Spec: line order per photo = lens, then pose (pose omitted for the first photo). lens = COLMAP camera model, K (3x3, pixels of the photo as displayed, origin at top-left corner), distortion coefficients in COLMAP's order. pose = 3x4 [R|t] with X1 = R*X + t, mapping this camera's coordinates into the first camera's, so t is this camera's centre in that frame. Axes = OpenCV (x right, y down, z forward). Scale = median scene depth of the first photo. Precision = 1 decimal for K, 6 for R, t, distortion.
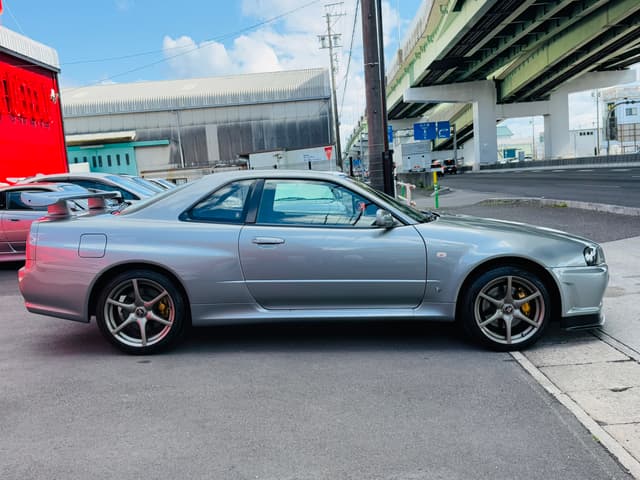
lens RADIAL K [[635.6, 0, 320.0], [0, 635.6, 240.0], [0, 0, 1]] dist [0.169623, -0.372509]
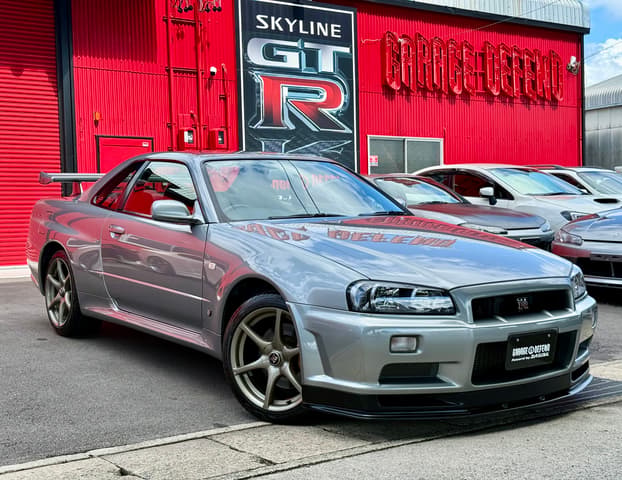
lens RADIAL K [[892.3, 0, 308.1], [0, 892.3, 252.5], [0, 0, 1]] dist [0.141234, -0.121822]
pose [[0.584070, 0.089639, -0.806738, 1.062674], [-0.101261, 0.994166, 0.037153, -0.039911], [0.805362, 0.059991, 0.589740, 0.476610]]
